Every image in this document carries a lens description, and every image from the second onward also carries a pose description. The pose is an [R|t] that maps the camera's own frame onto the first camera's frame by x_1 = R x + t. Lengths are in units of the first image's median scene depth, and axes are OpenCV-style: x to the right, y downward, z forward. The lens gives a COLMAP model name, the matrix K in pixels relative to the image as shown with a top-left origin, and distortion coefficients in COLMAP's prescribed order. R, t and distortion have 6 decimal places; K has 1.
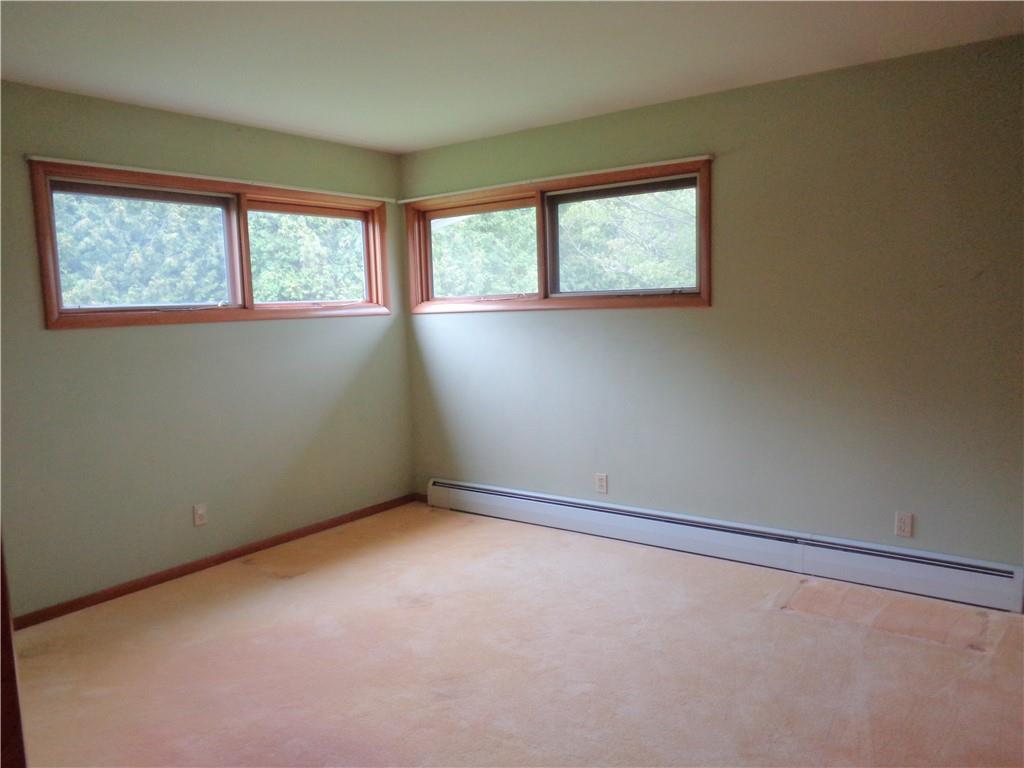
lens RADIAL K [[757.6, 0, 512.0], [0, 757.6, 384.0], [0, 0, 1]] dist [-0.004369, -0.004075]
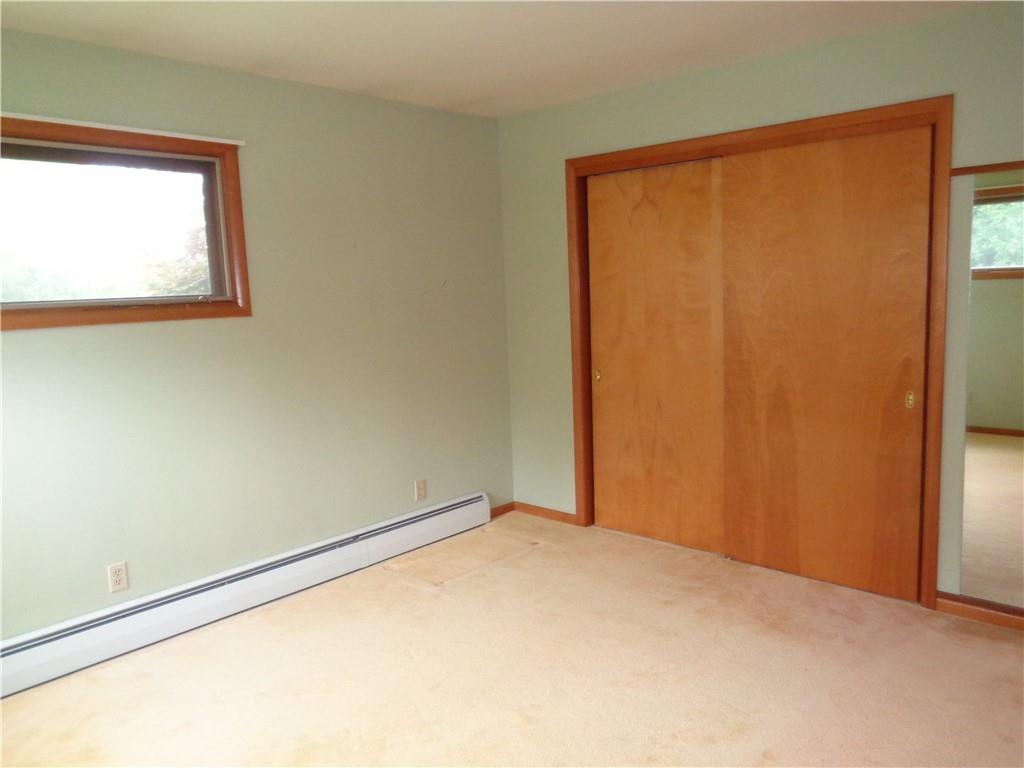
lens RADIAL K [[757.6, 0, 512.0], [0, 757.6, 384.0], [0, 0, 1]] dist [-0.004369, -0.004075]
pose [[0.106306, -0.109487, 0.988287, -0.590469], [0.133650, 0.986473, 0.094910, -0.070513], [-0.985310, 0.121995, 0.119501, 0.627602]]
